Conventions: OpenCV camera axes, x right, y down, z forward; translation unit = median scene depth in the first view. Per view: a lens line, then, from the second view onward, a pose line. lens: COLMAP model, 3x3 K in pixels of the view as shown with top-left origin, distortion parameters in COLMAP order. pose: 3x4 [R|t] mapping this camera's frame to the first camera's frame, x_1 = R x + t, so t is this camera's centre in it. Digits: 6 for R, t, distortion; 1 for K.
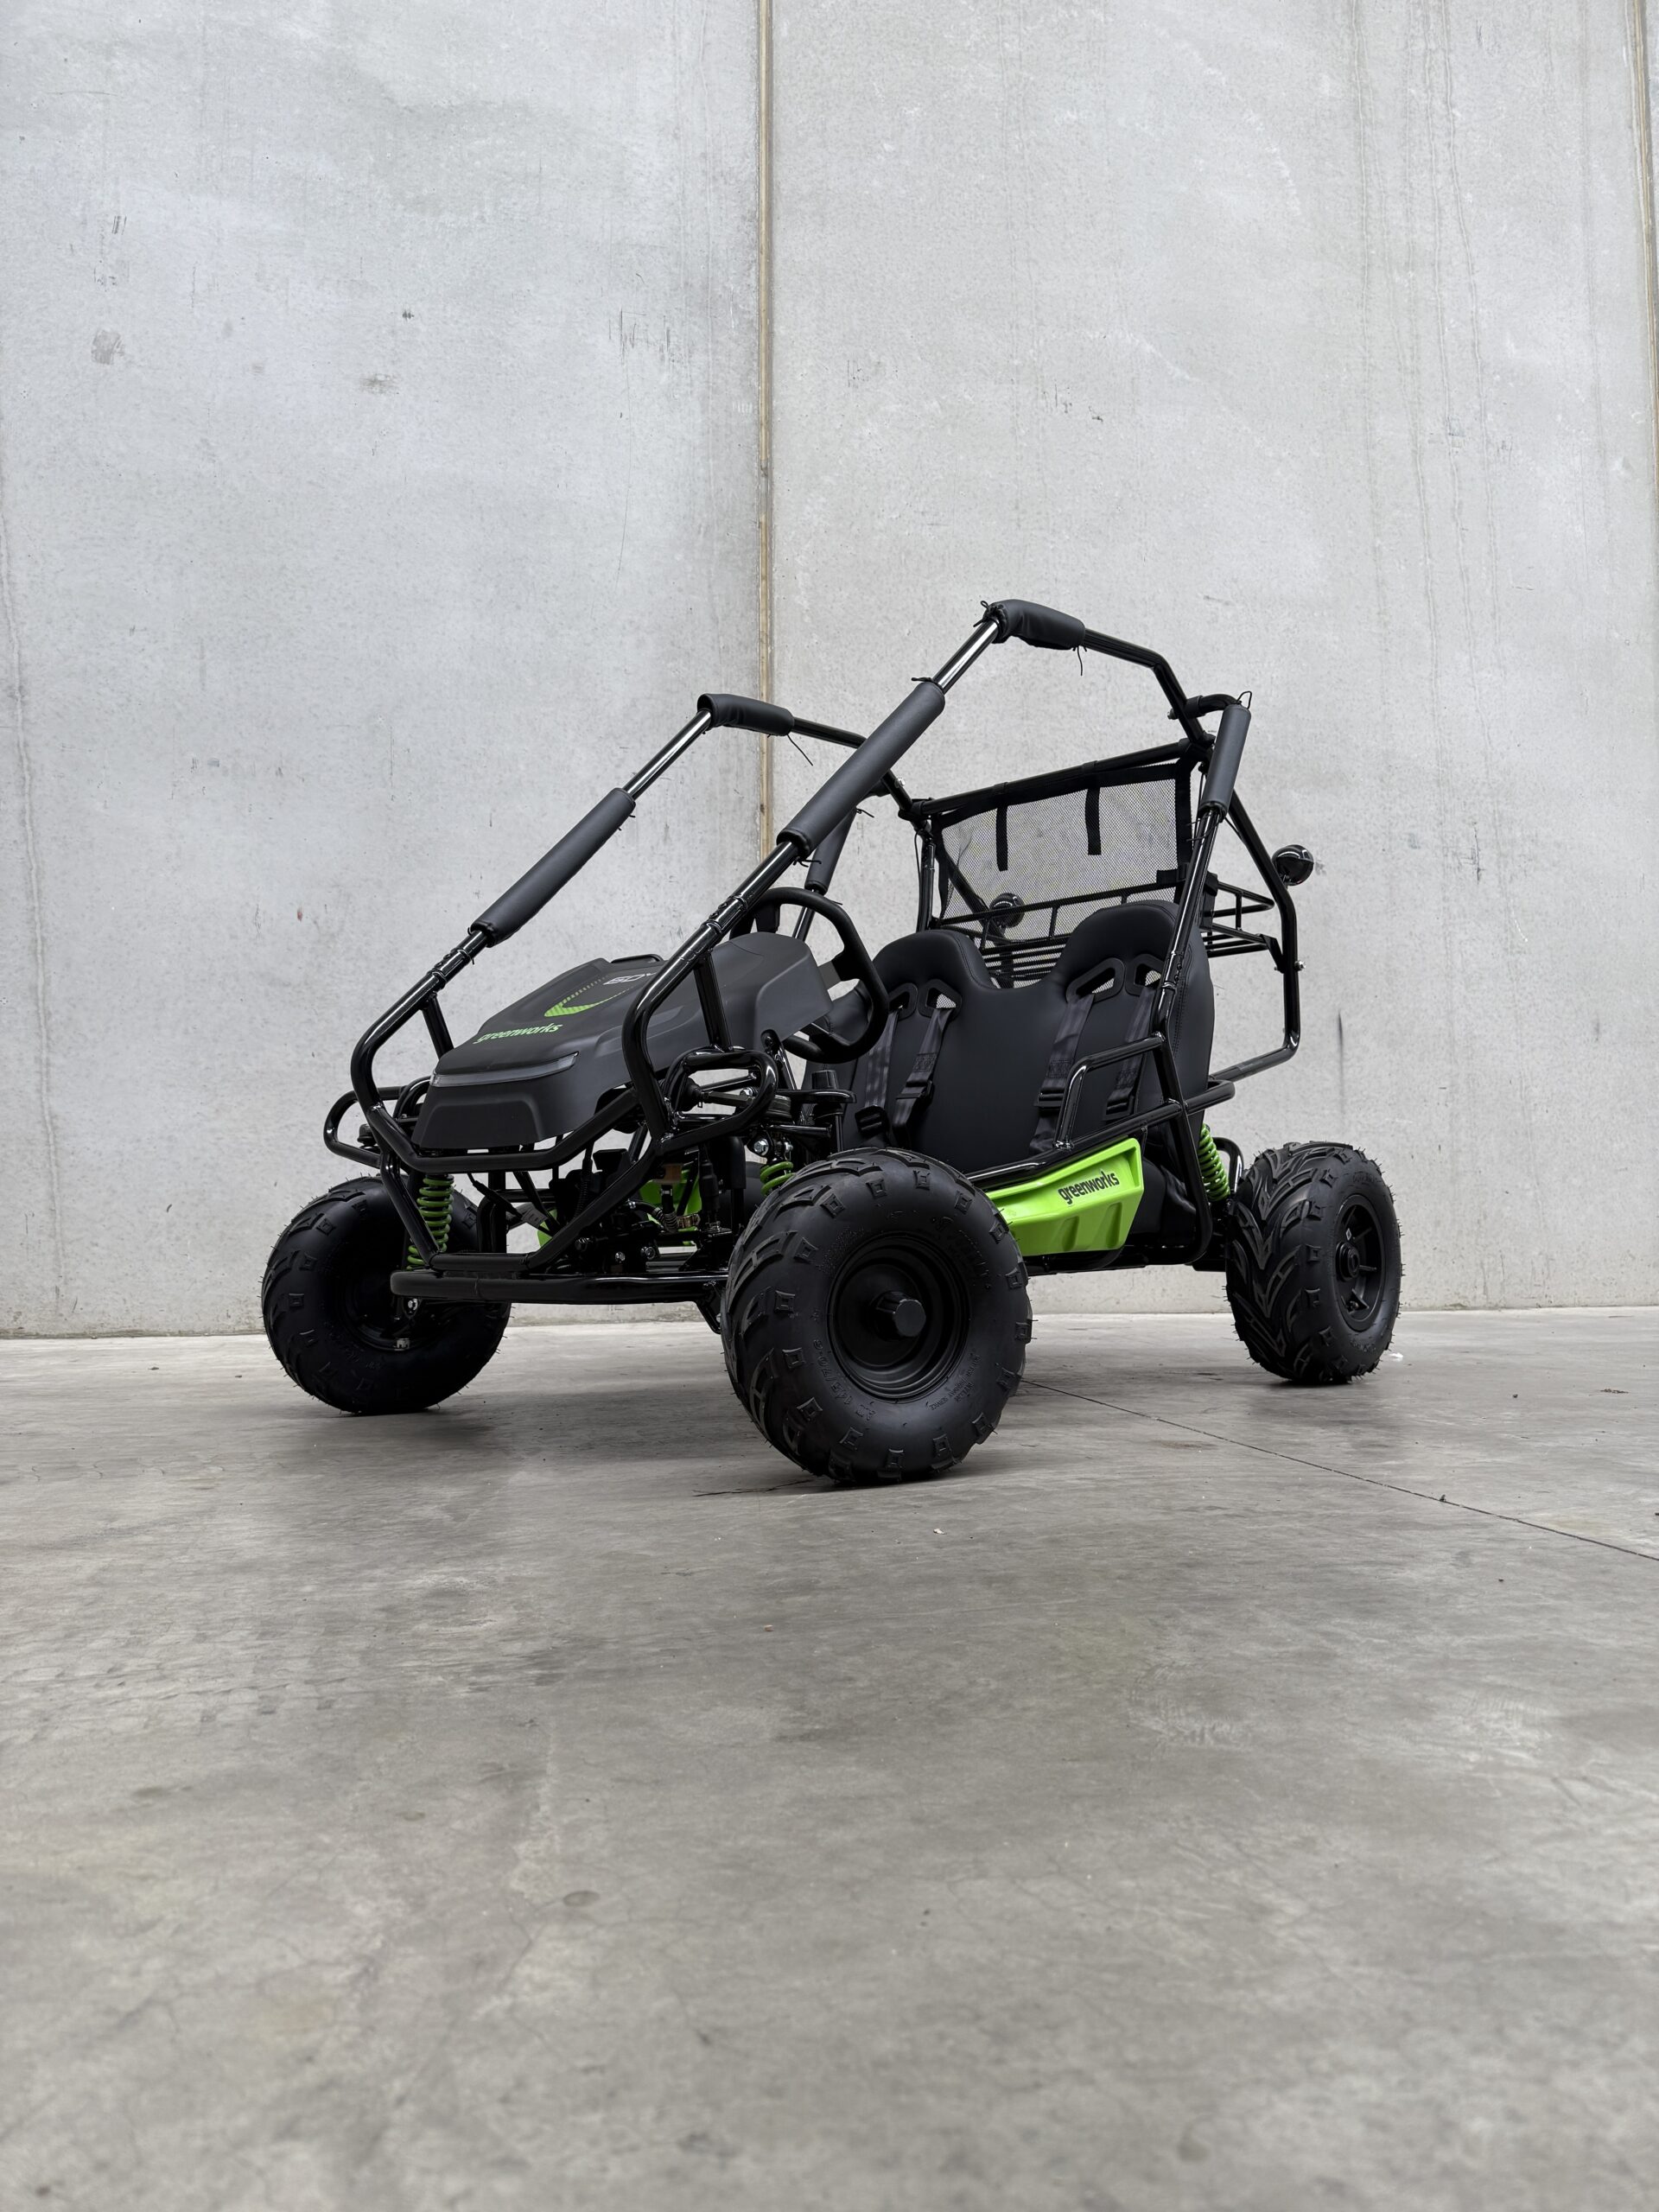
lens RADIAL K [[1497.1, 0, 788.6], [0, 1497.1, 1139.3], [0, 0, 1]] dist [0.021301, -0.026829]
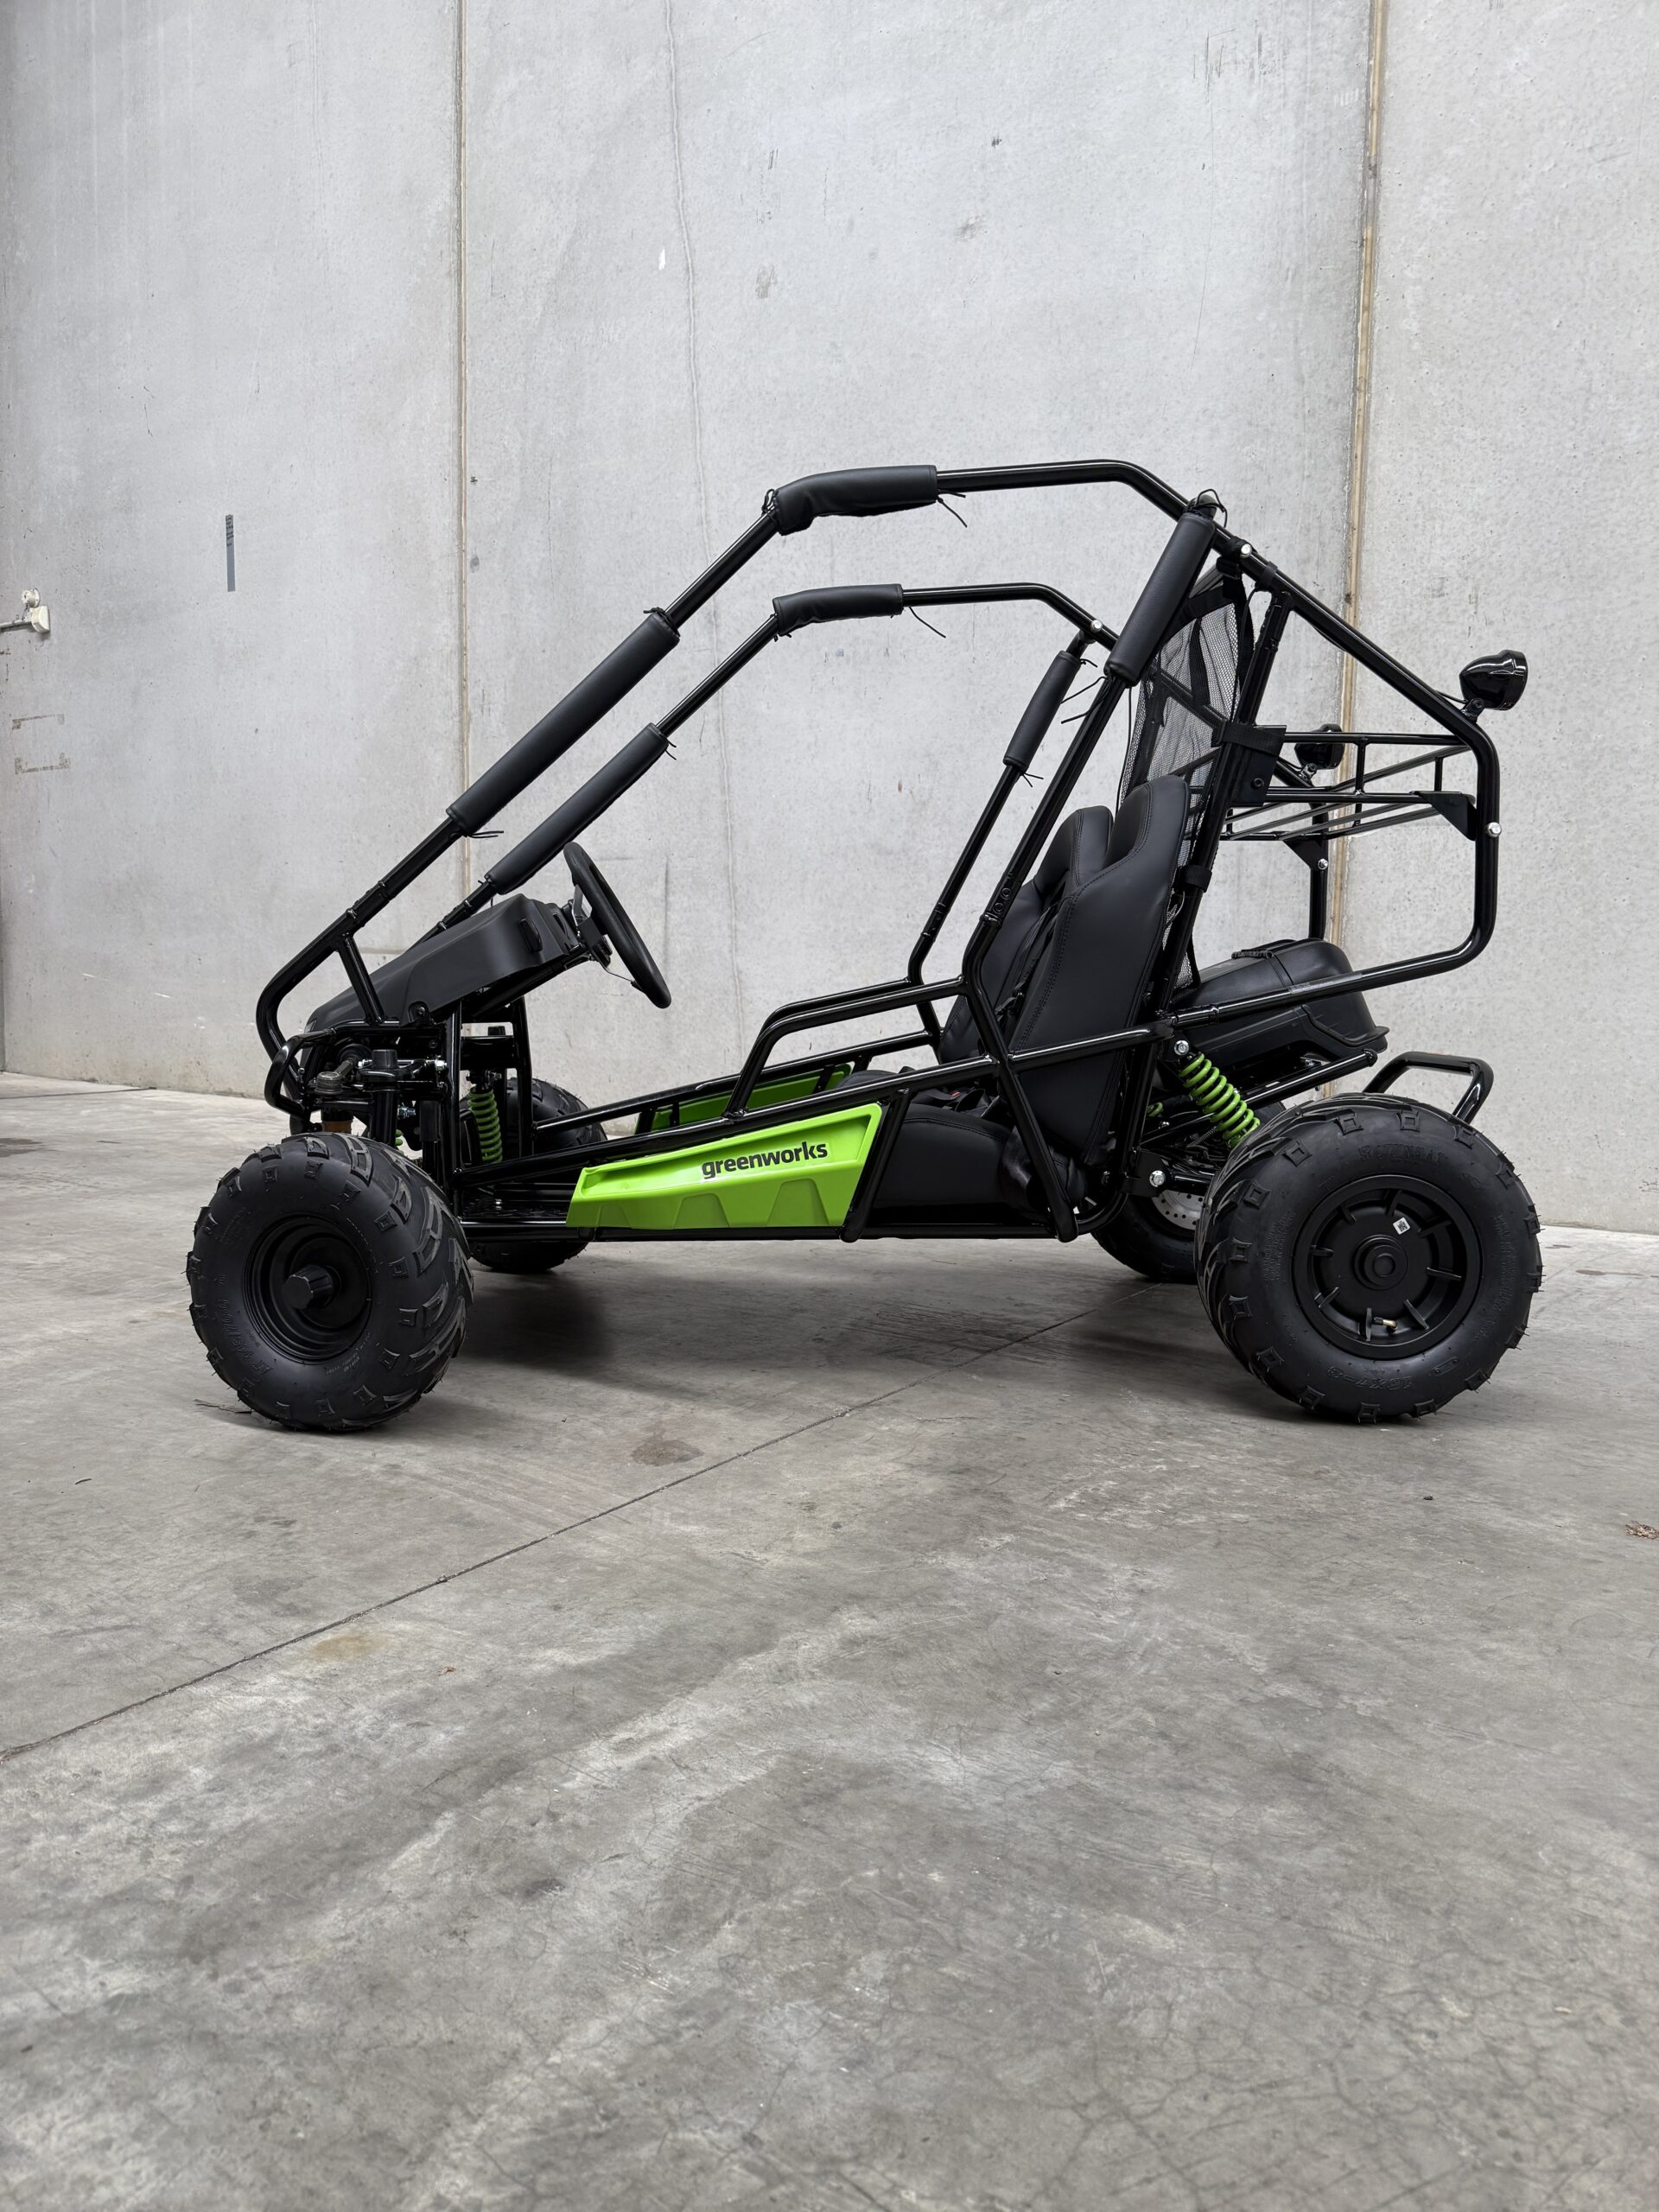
lens RADIAL K [[1497.1, 0, 837.6], [0, 1497.1, 1117.0], [0, 0, 1]] dist [0.021301, -0.026829]
pose [[0.707669, 0.074288, -0.702628, 0.415370], [0.024923, 0.991214, 0.129902, -0.053446], [0.706104, -0.109440, 0.699600, 0.183199]]
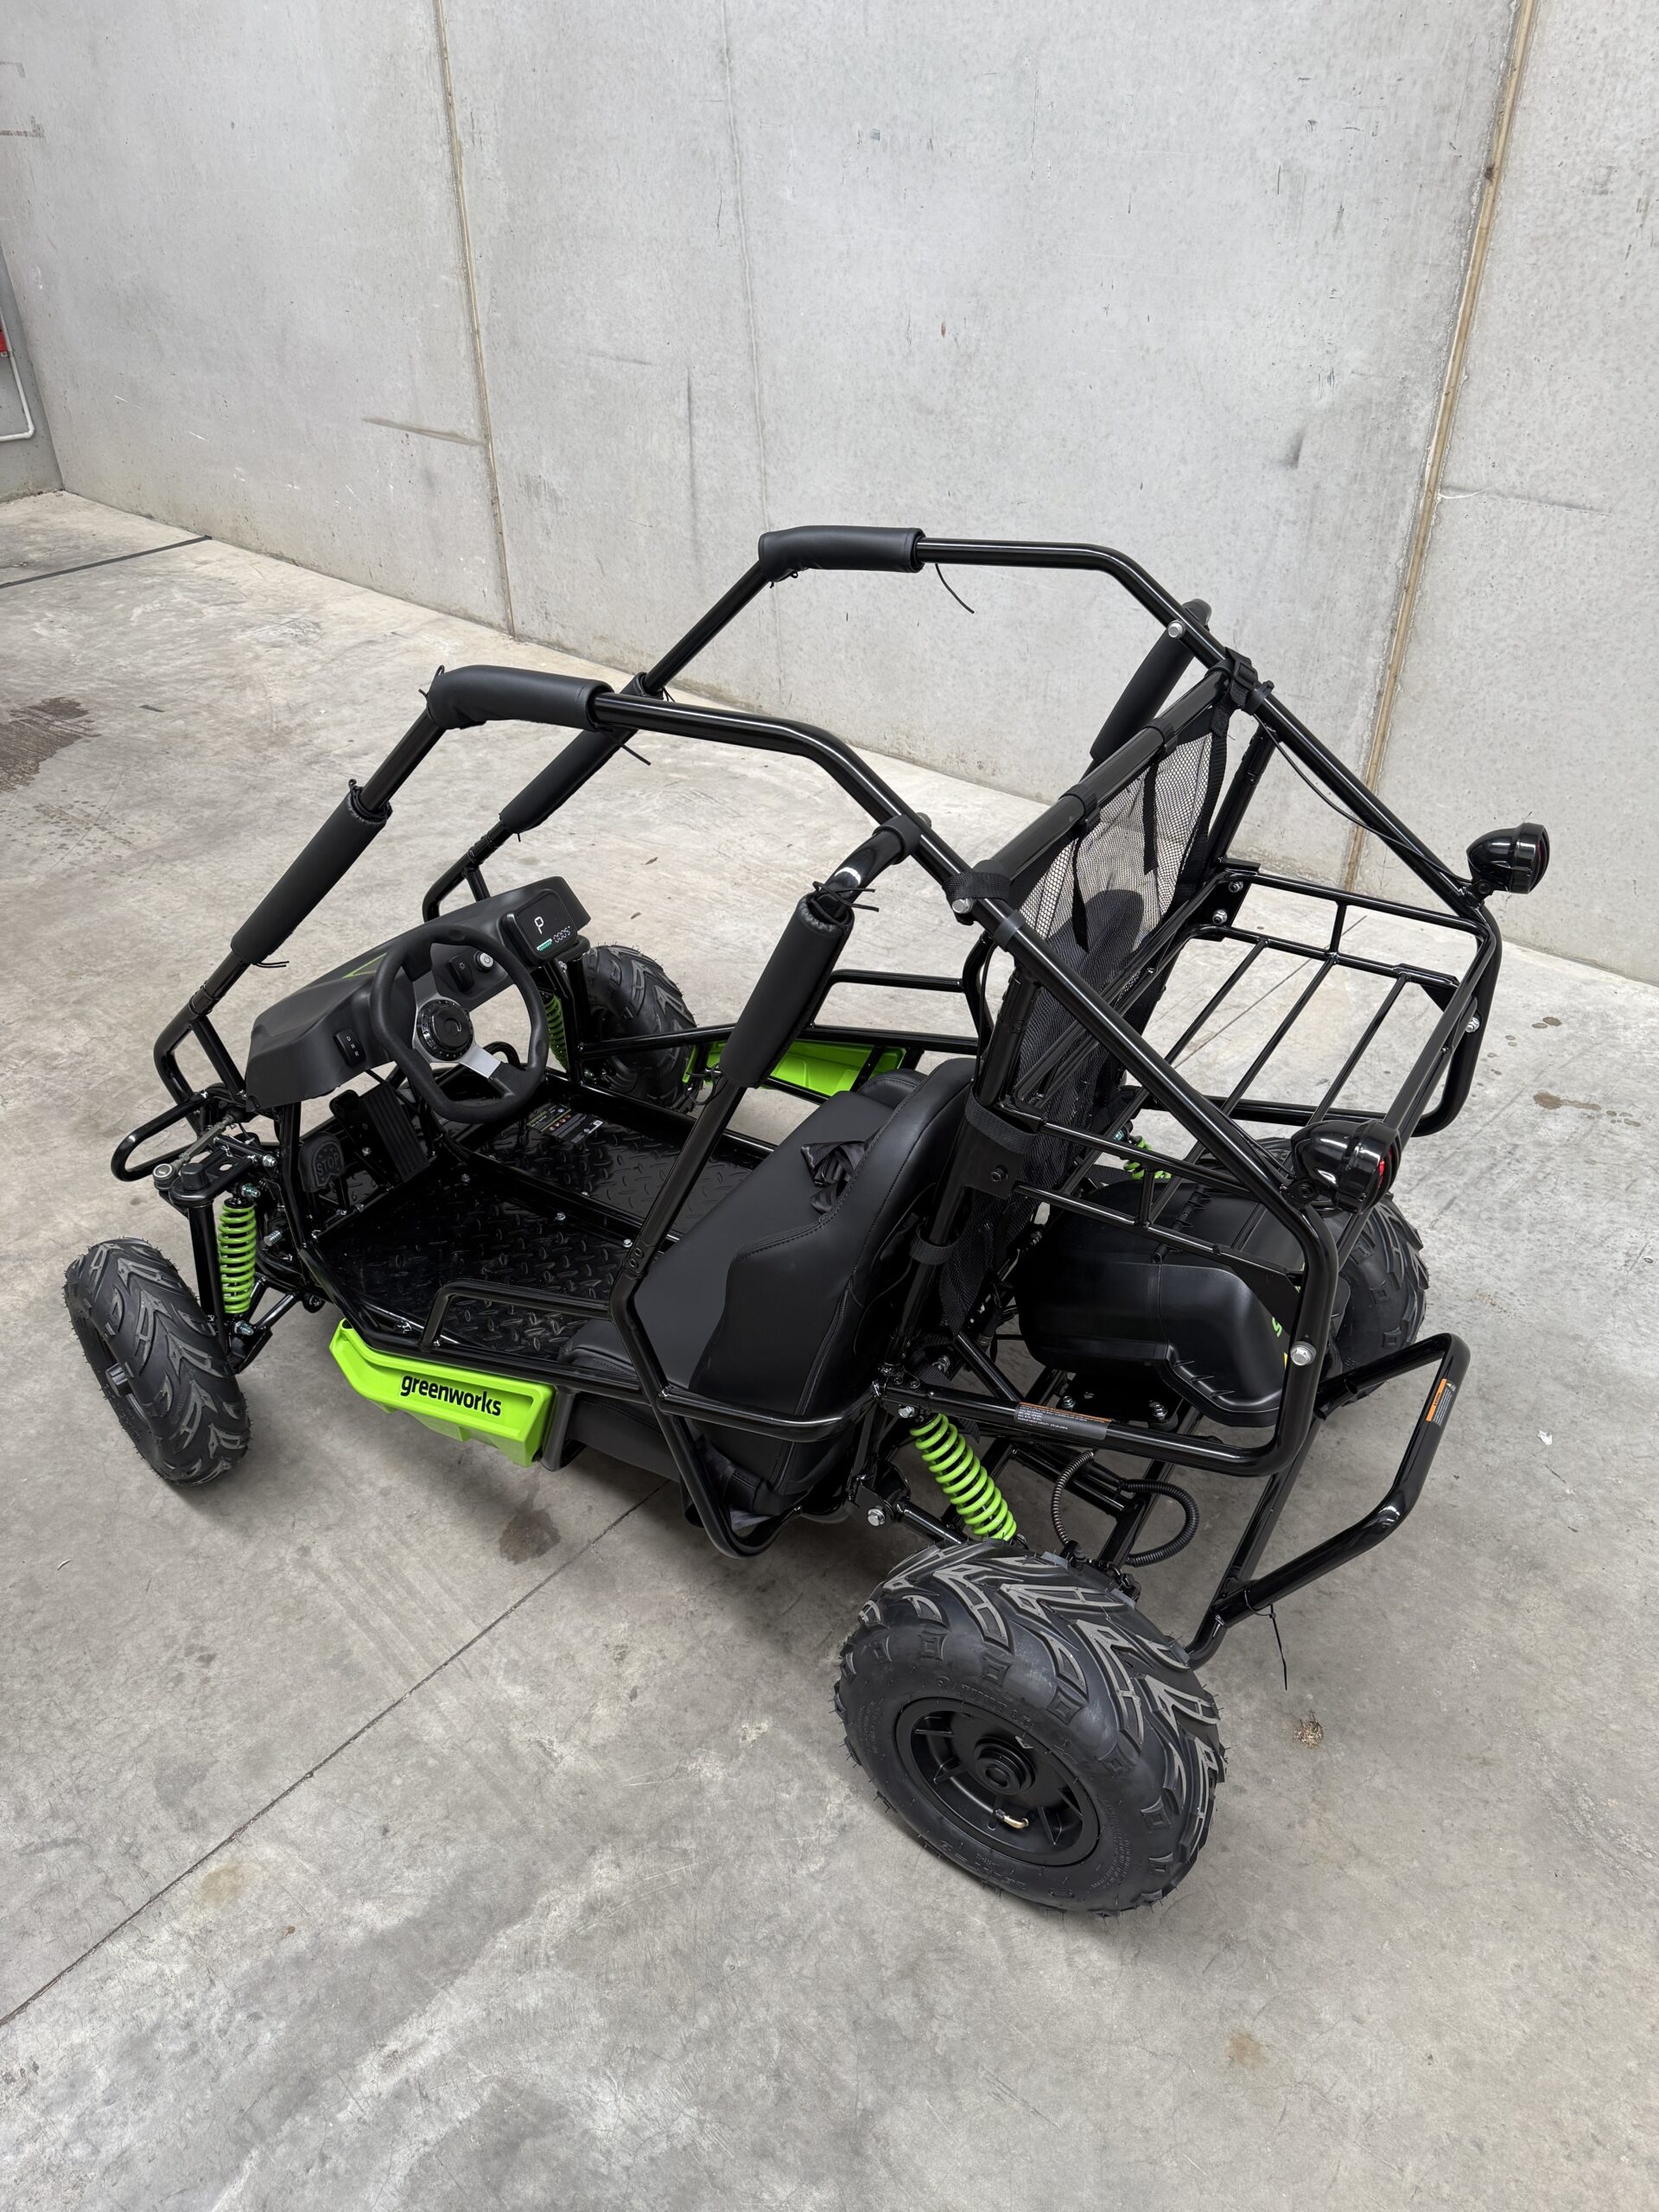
lens RADIAL K [[1497.1, 0, 828.5], [0, 1497.1, 1089.3], [0, 0, 1]] dist [0.021301, -0.026829]
pose [[0.624603, 0.428265, -0.653039, 0.420537], [0.045408, 0.814888, 0.577836, -0.301469], [0.779621, -0.390571, 0.489535, 0.315927]]
